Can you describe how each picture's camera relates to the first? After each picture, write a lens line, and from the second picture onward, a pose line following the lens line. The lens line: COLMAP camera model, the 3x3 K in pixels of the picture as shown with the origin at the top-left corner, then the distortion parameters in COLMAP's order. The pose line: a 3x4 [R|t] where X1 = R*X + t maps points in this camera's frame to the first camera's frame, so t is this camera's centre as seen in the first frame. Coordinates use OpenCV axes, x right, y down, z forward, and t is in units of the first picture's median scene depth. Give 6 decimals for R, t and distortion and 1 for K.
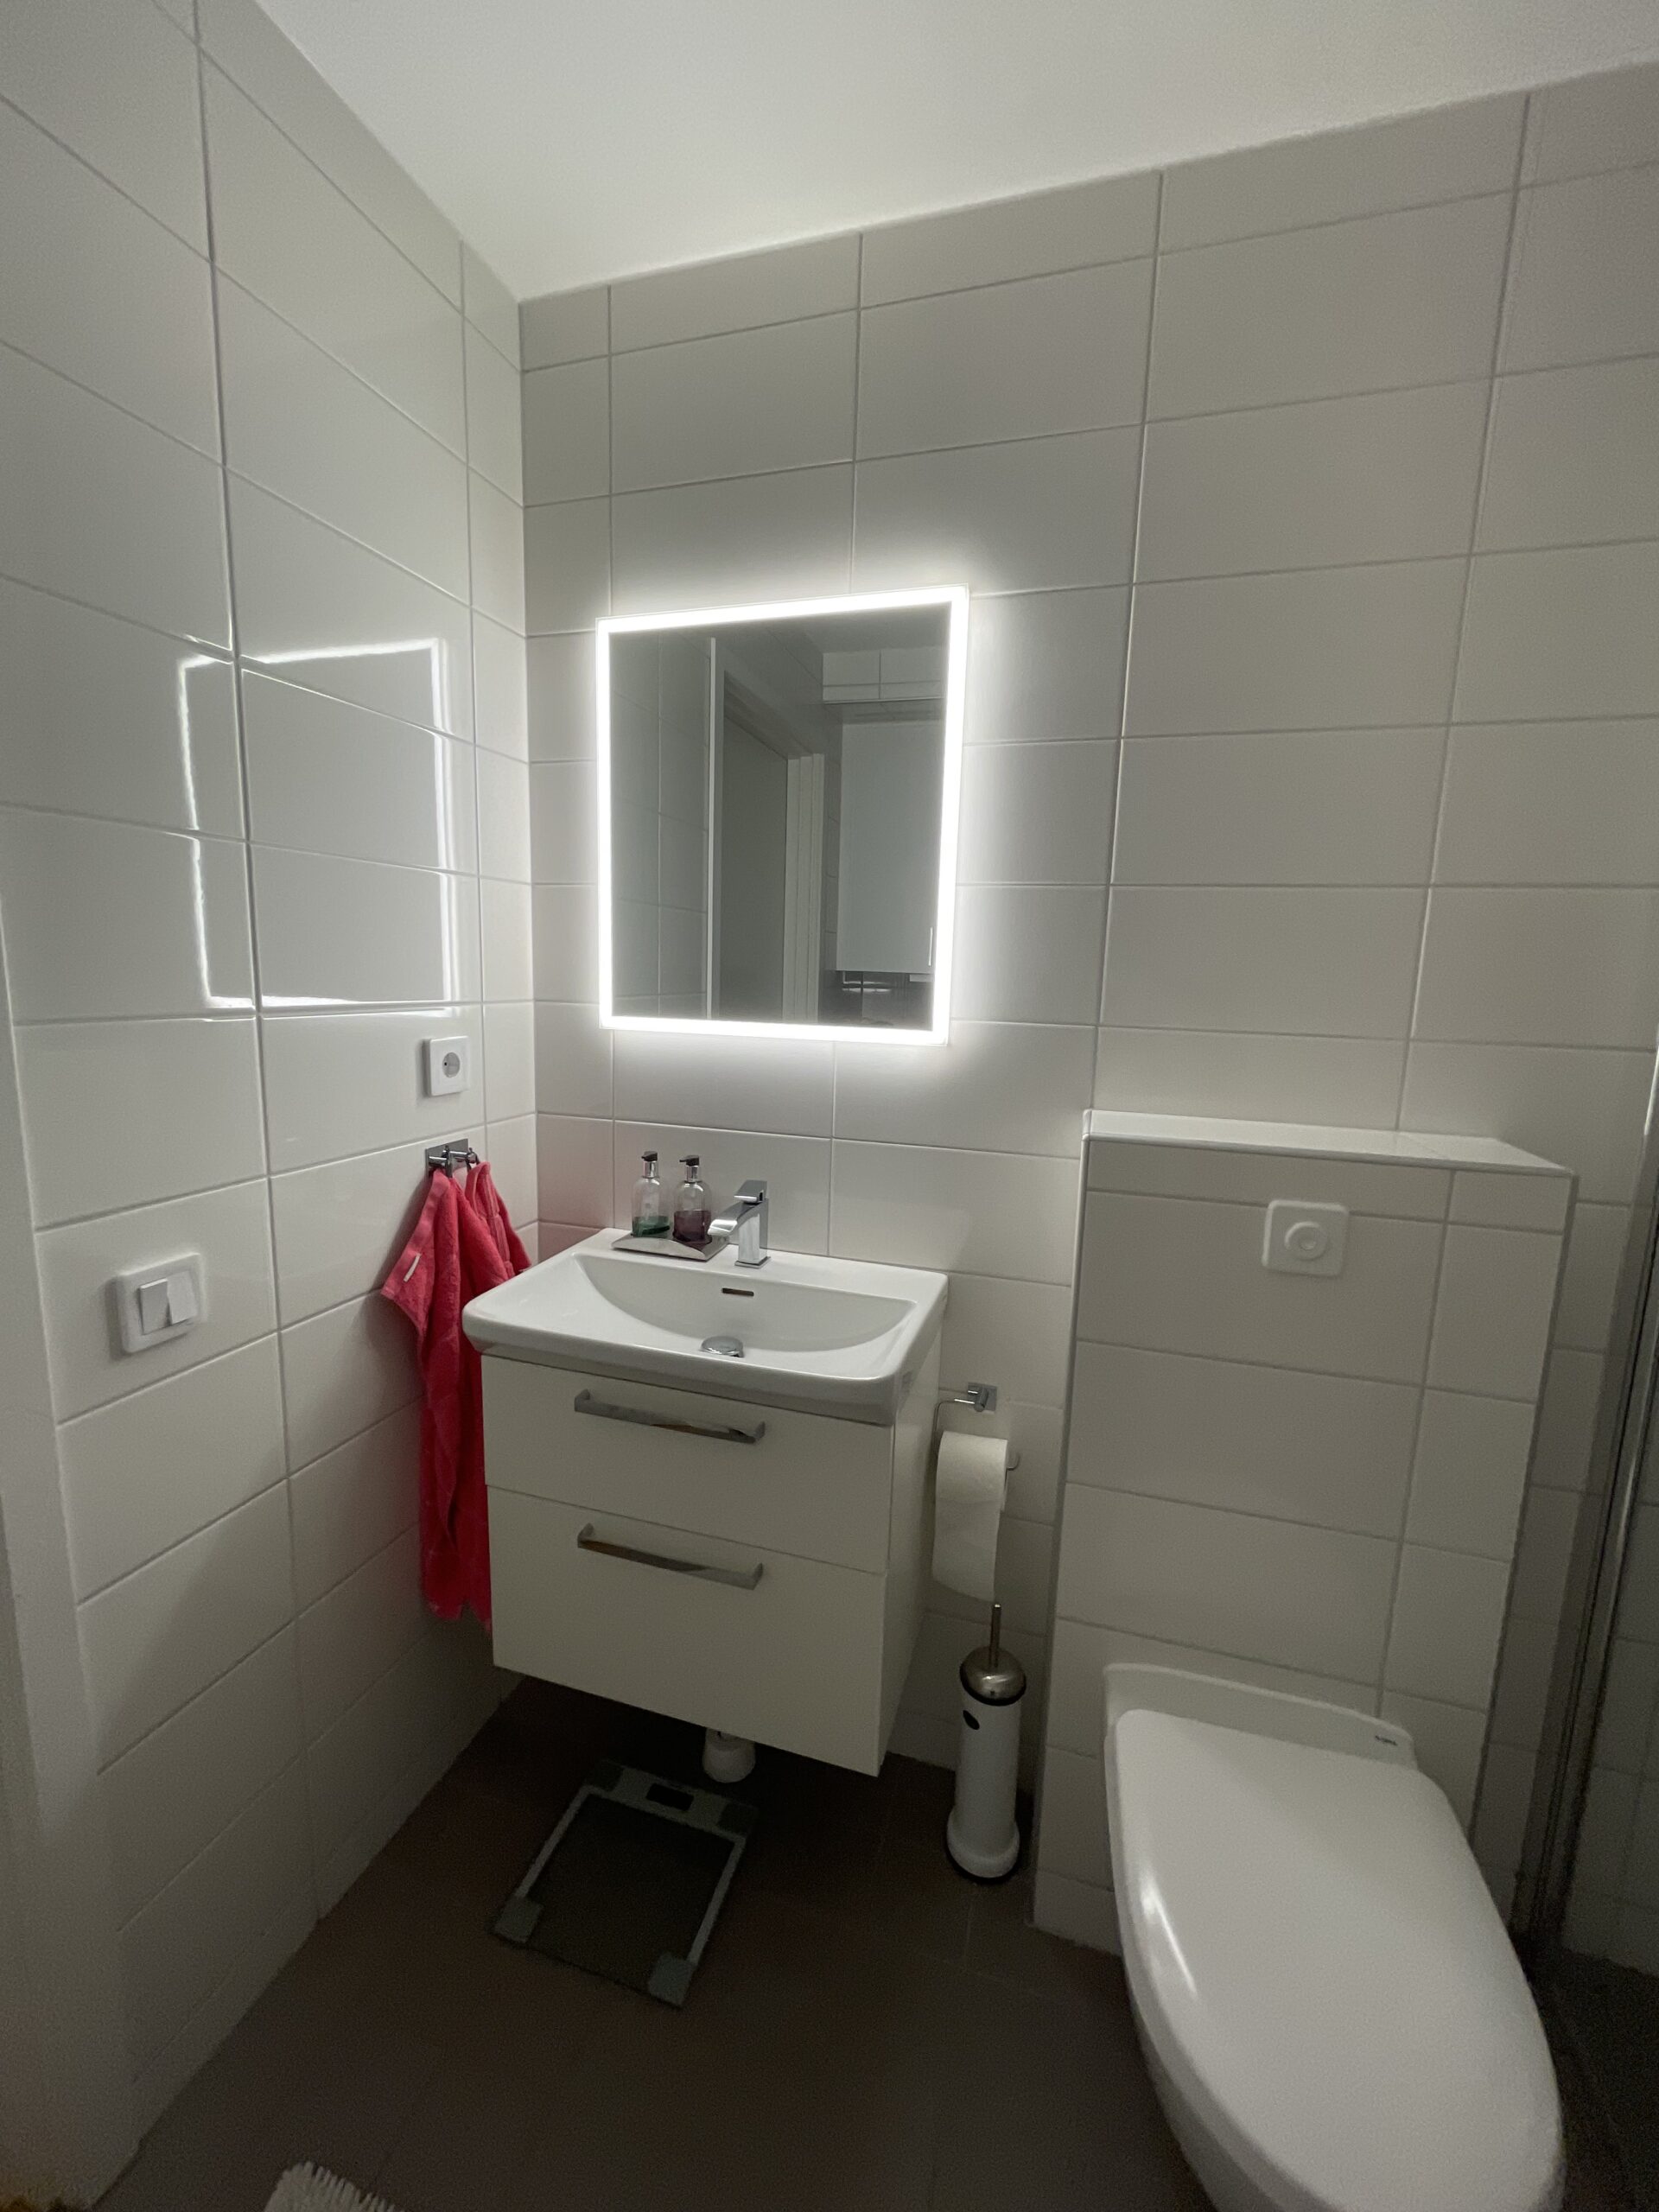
lens RADIAL K [[899.6, 0, 831.4], [0, 899.6, 1100.6], [0, 0, 1]] dist [-0.000153, 0.000097]
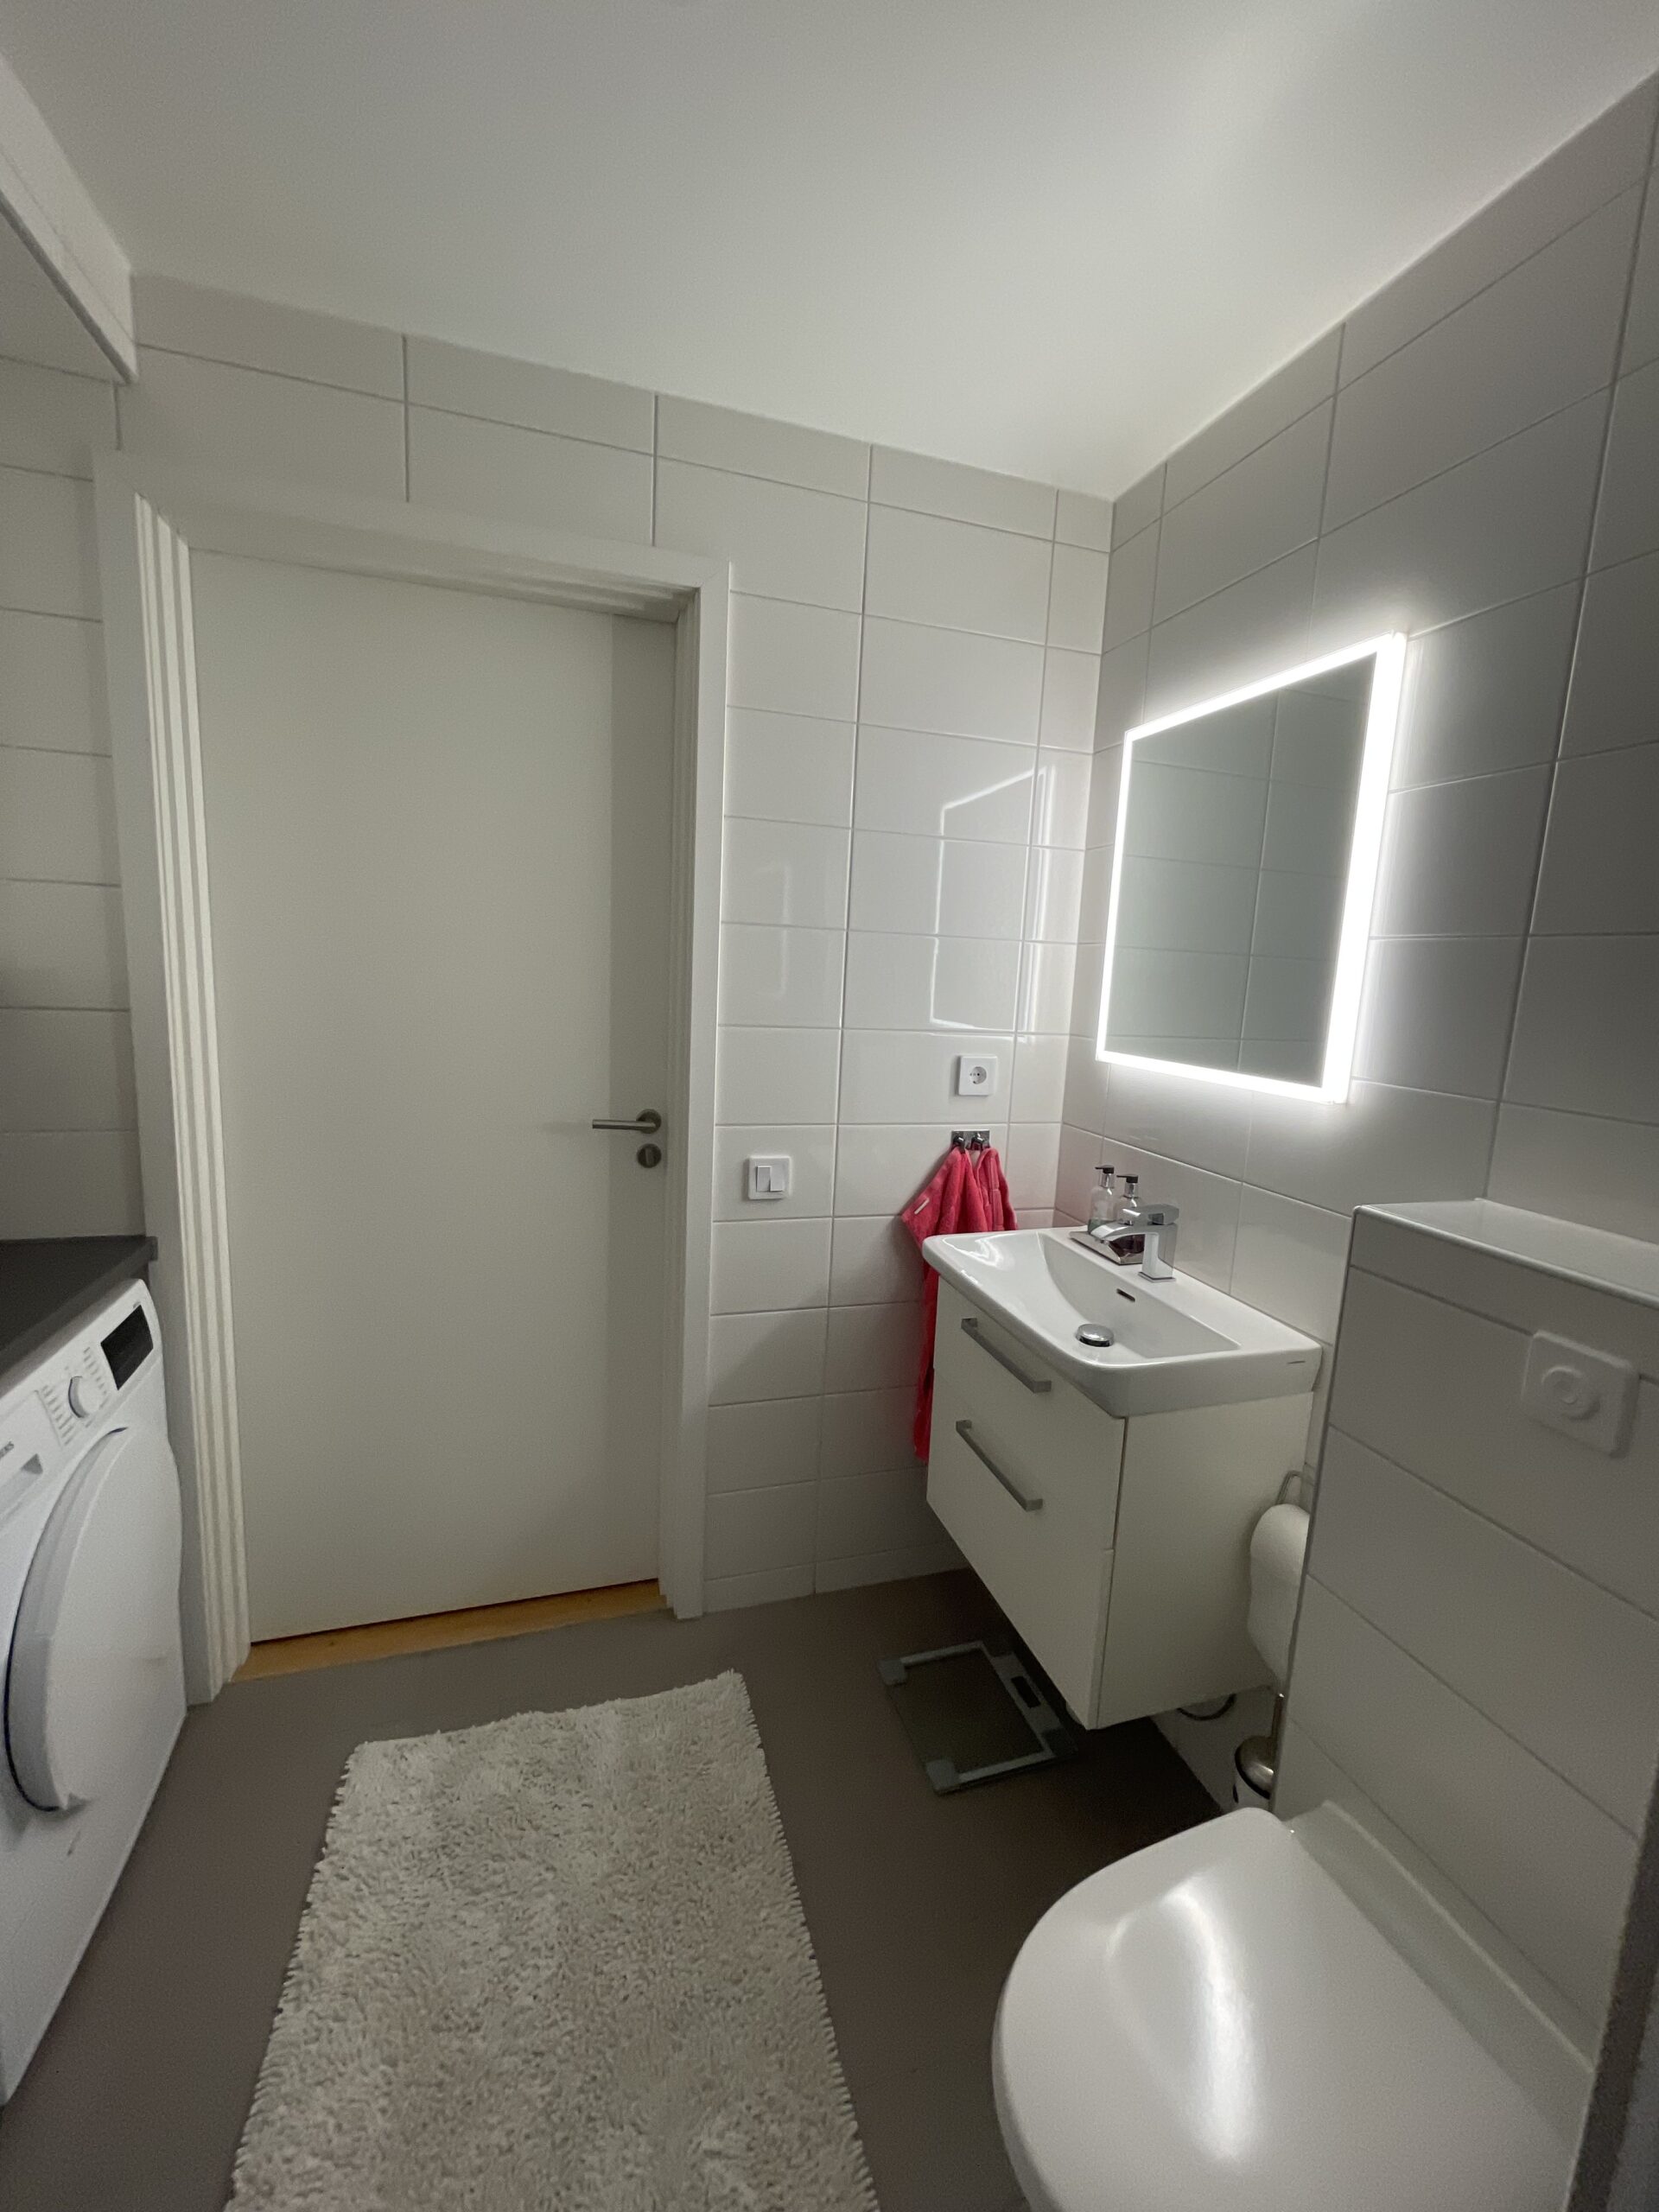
lens RADIAL K [[899.6, 0, 831.4], [0, 899.6, 1100.6], [0, 0, 1]] dist [-0.000153, 0.000097]
pose [[0.567521, 0.119662, -0.814617, 0.609598], [-0.153326, 0.987436, 0.038230, -0.019356], [0.808957, 0.103206, 0.578738, 0.005696]]
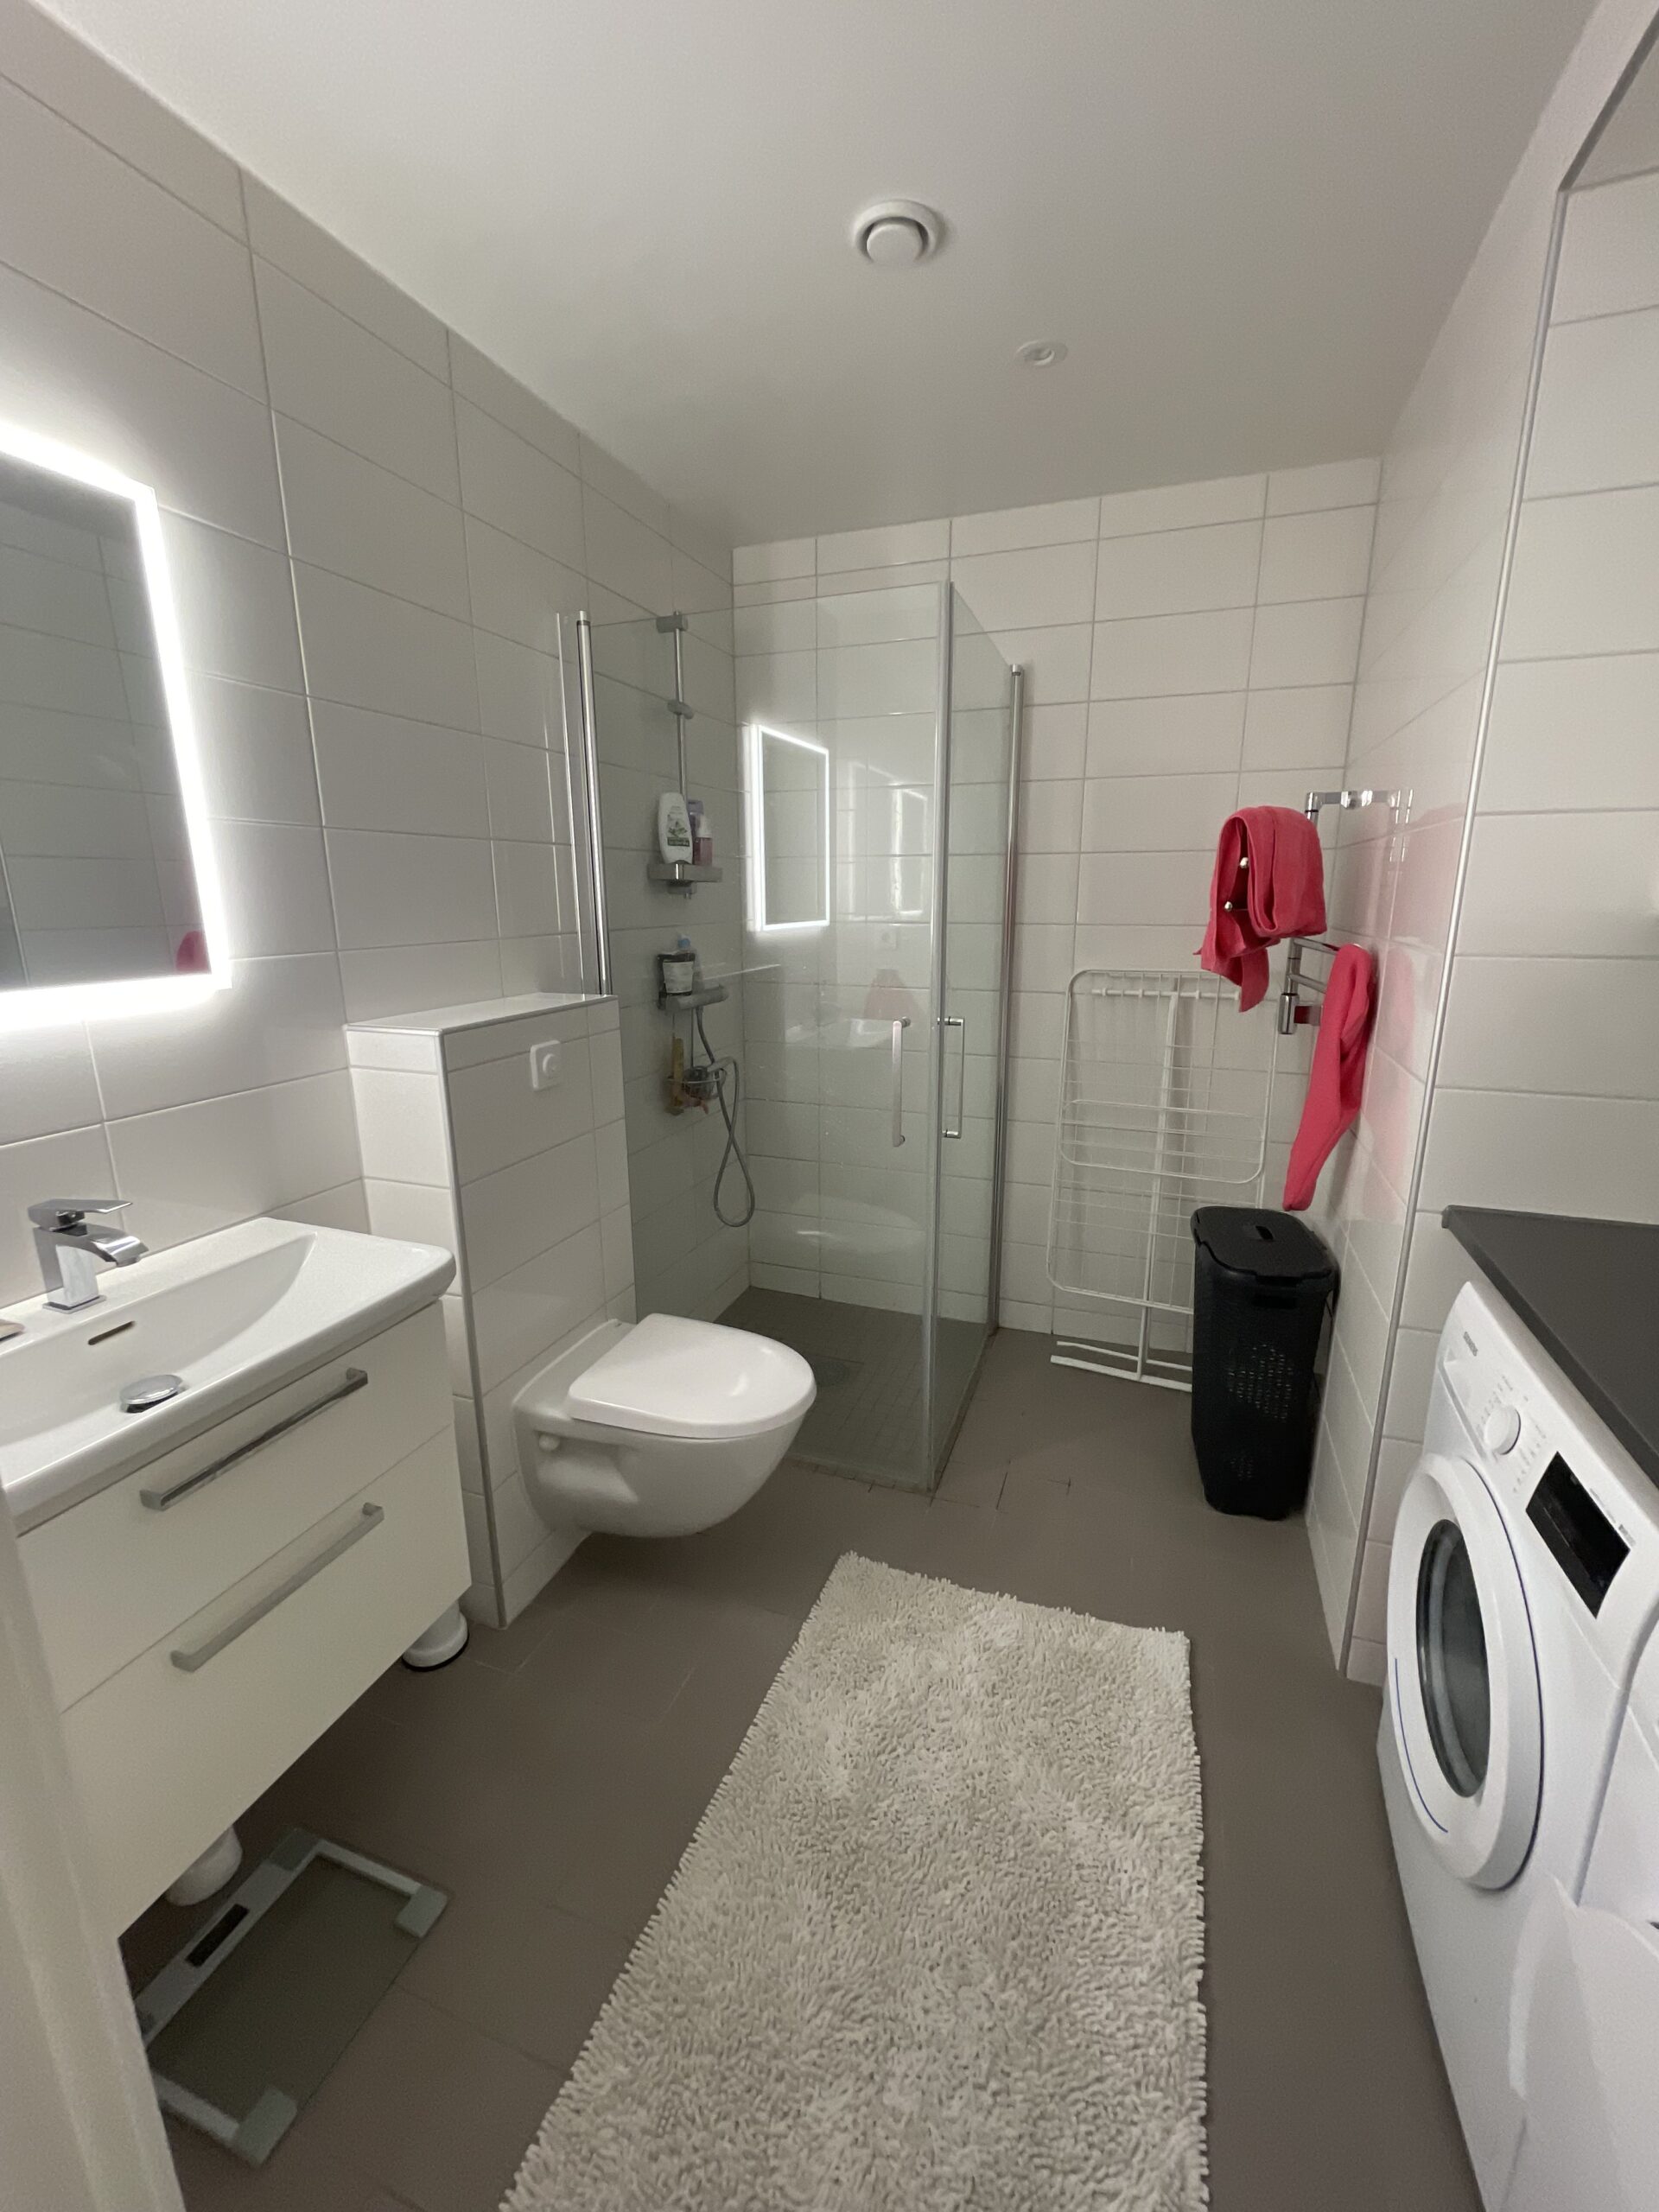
lens RADIAL K [[899.6, 0, 831.4], [0, 899.6, 1100.6], [0, 0, 1]] dist [-0.000153, 0.000097]
pose [[0.061566, -0.256707, 0.964526, -0.806253], [0.156630, 0.956871, 0.244672, -0.080380], [-0.985737, 0.136010, 0.099119, 0.277783]]
